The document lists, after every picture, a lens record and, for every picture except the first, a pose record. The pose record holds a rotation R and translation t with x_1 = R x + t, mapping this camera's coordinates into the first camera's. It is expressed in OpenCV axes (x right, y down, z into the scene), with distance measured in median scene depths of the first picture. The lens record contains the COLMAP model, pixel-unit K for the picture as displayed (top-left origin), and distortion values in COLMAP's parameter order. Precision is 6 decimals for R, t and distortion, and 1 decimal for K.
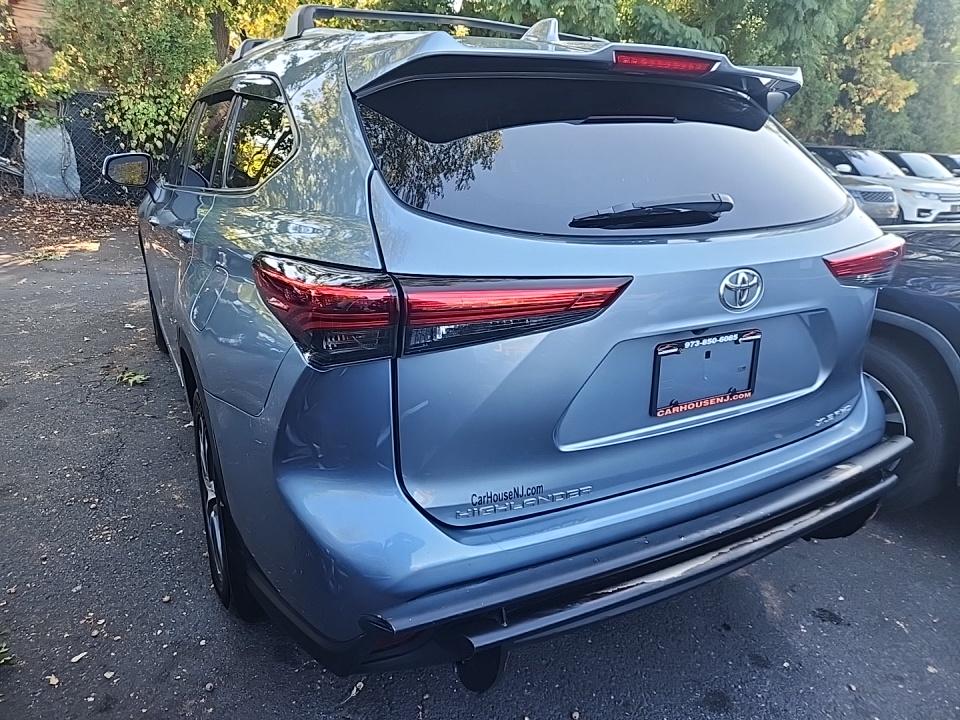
lens RADIAL K [[654.2, 0, 484.1], [0, 654.2, 360.0], [0, 0, 1]] dist [0.039548, -0.014685]
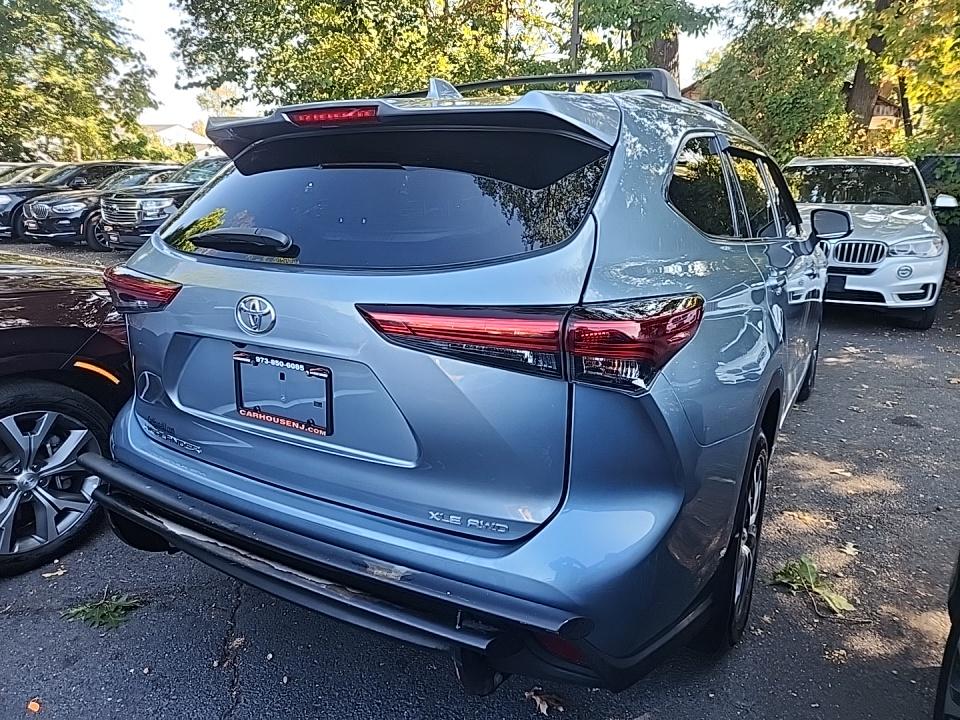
lens RADIAL K [[654.2, 0, 481.8], [0, 654.2, 360.5], [0, 0, 1]] dist [0.039548, -0.014685]
pose [[0.509321, 0.201948, -0.836546, 1.458688], [-0.263912, 0.961891, 0.071528, -0.204554], [0.819111, 0.184344, 0.543207, 0.702221]]
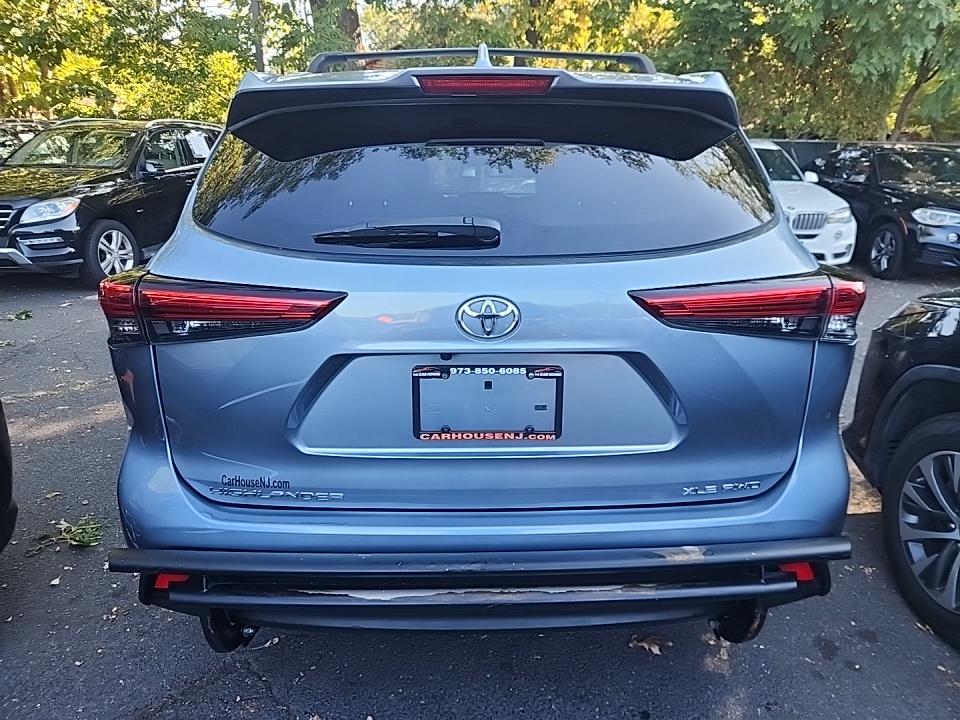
lens RADIAL K [[654.2, 0, 488.0], [0, 654.2, 364.3], [0, 0, 1]] dist [0.039548, -0.014685]
pose [[0.885750, 0.120487, -0.448253, 0.787854], [-0.131663, 0.991275, 0.006281, -0.045694], [0.445098, 0.053455, 0.893885, 0.160231]]
